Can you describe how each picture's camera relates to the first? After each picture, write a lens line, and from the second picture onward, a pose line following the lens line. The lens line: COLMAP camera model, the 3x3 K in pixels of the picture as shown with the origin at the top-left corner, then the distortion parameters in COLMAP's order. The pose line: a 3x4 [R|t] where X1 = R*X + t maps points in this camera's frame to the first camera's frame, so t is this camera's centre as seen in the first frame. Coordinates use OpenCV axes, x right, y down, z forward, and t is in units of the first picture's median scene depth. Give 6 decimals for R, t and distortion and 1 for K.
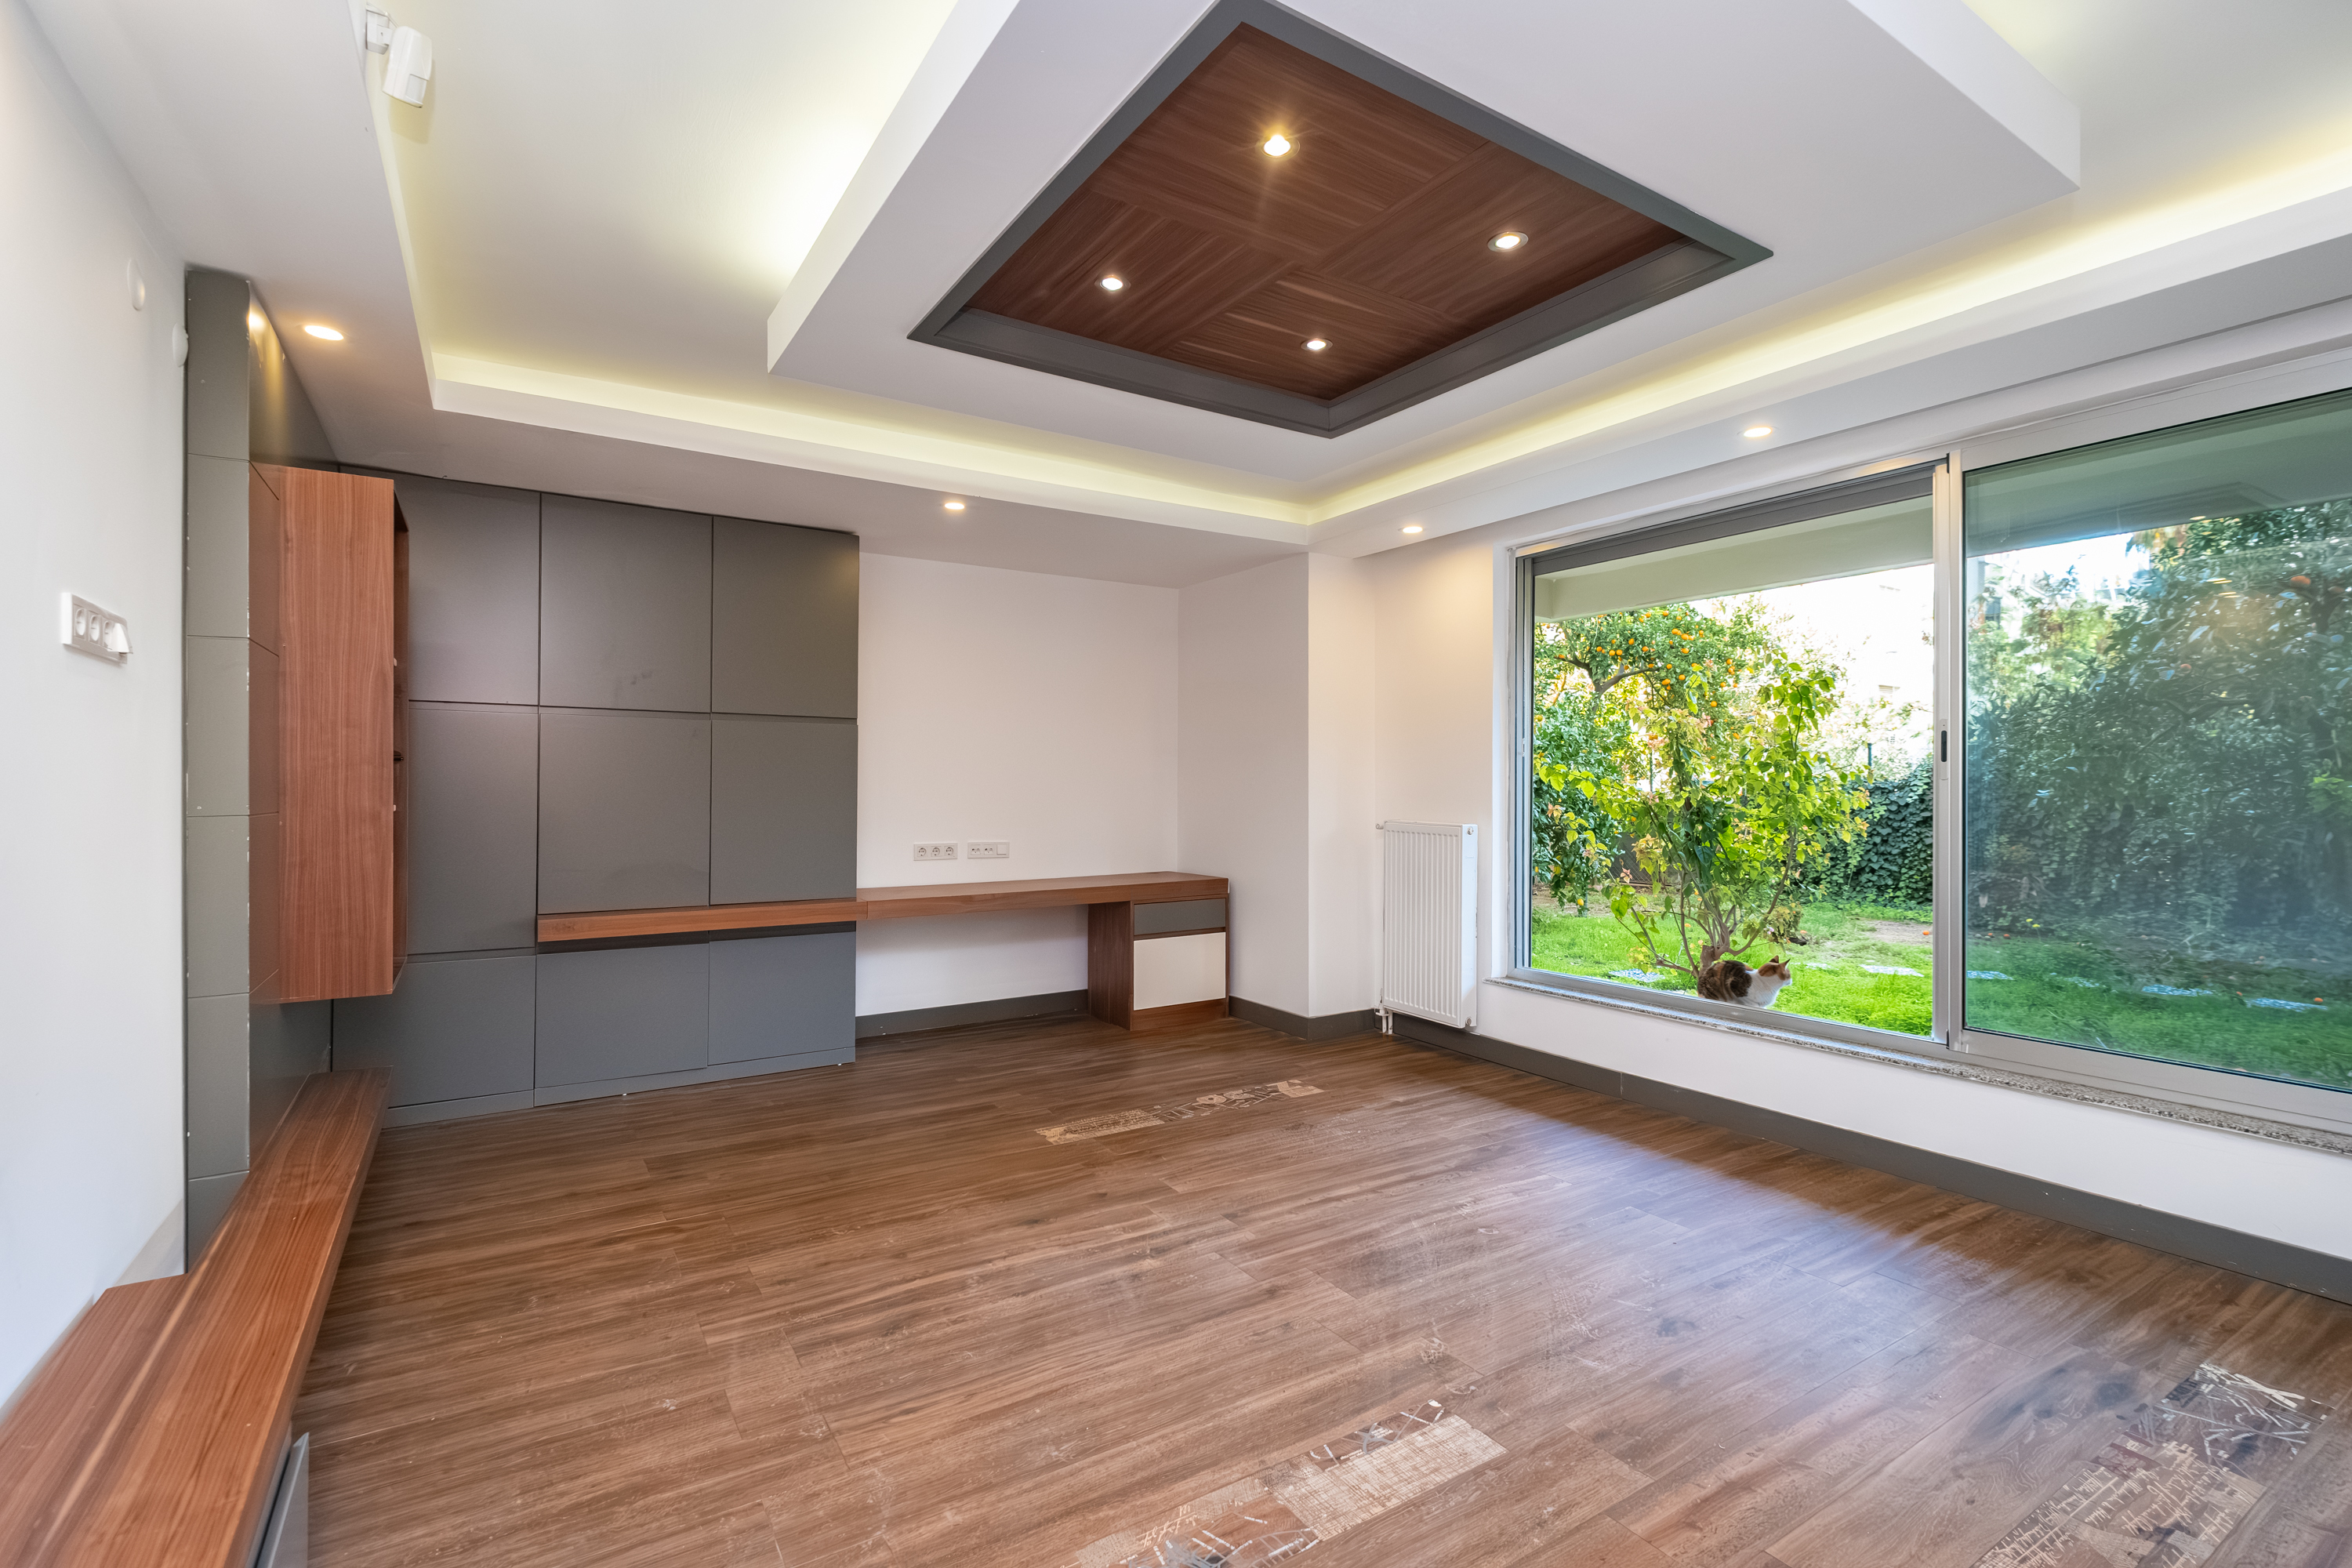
lens RADIAL K [[1064.2, 0, 1172.6], [0, 1064.2, 789.2], [0, 0, 1]] dist [0.013841, -0.008523]
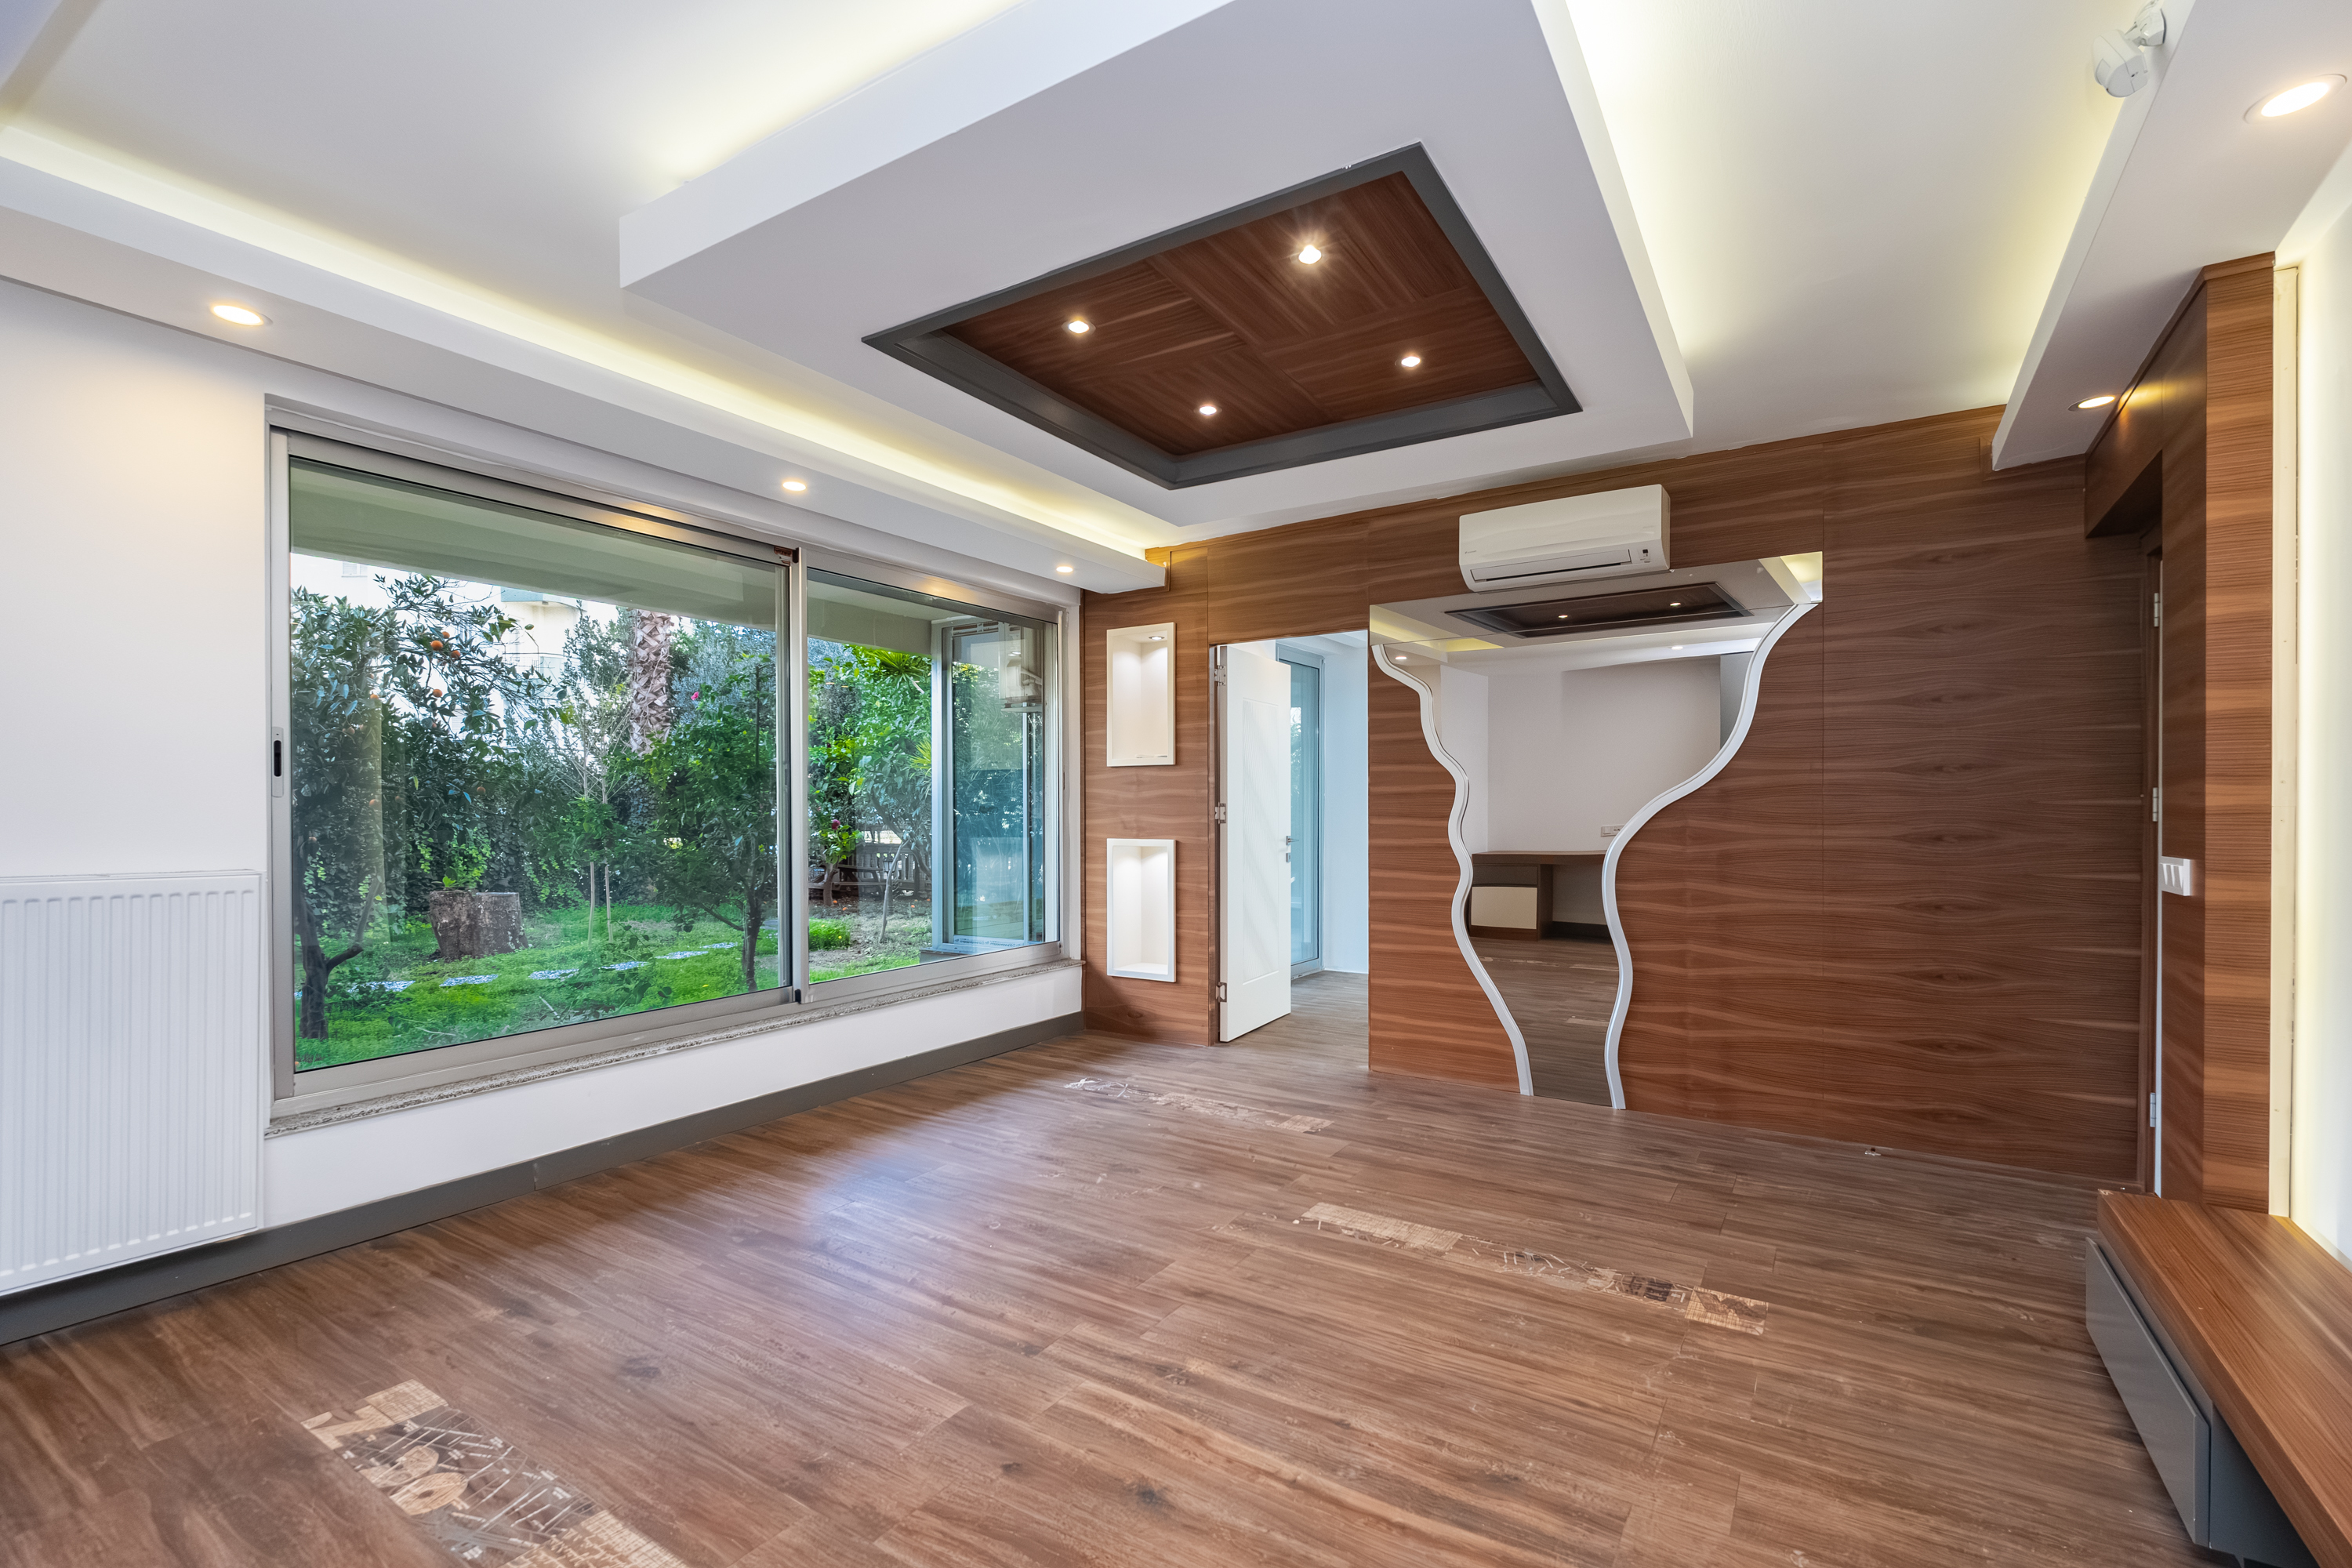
lens RADIAL K [[1021.8, 0, 1197.6], [0, 1021.8, 816.0], [0, 0, 1]] dist [0.009714, -0.009083]
pose [[-0.437535, -0.009176, 0.899154, -0.682609], [0.003050, 0.999927, 0.011689, -0.000251], [-0.899196, 0.007856, -0.437476, 1.237368]]
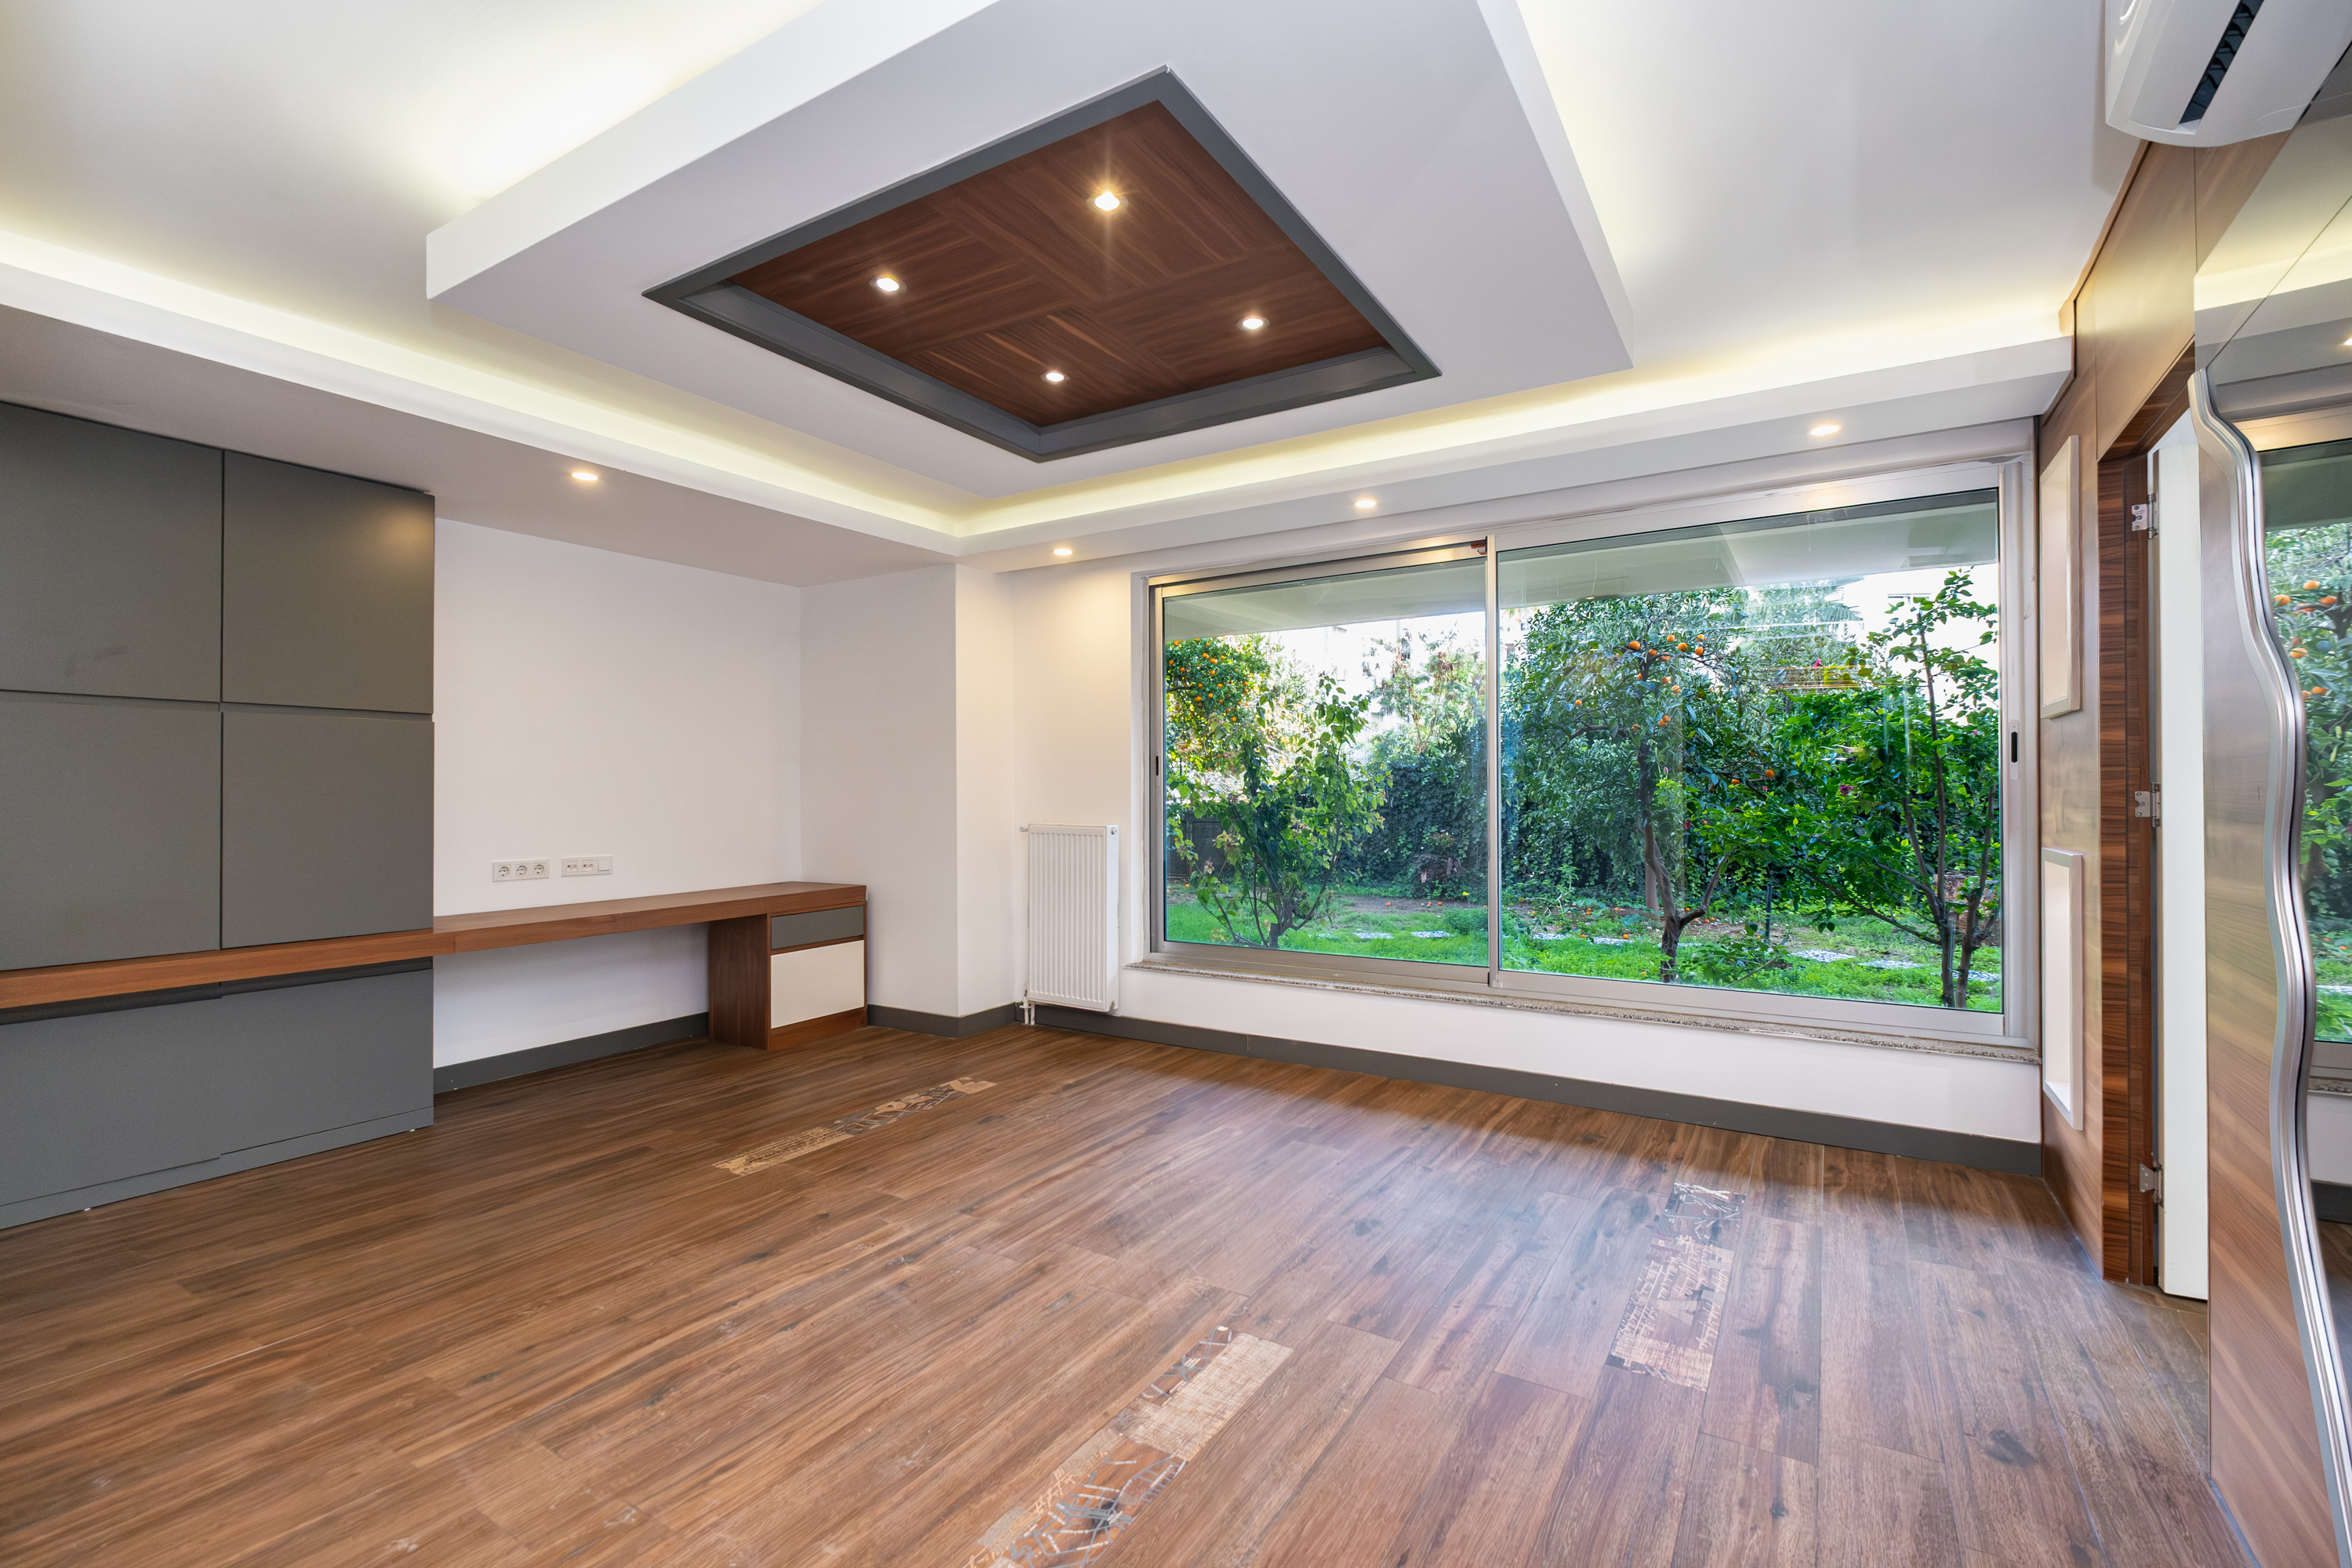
lens RADIAL K [[1041.0, 0, 1179.1], [0, 1041.0, 790.1], [0, 0, 1]] dist [0.014818, -0.008512]
pose [[0.899493, -0.006252, 0.436890, -0.200738], [0.008221, 0.999963, -0.002615, 0.001085], [-0.436858, 0.005943, 0.899511, 0.008068]]
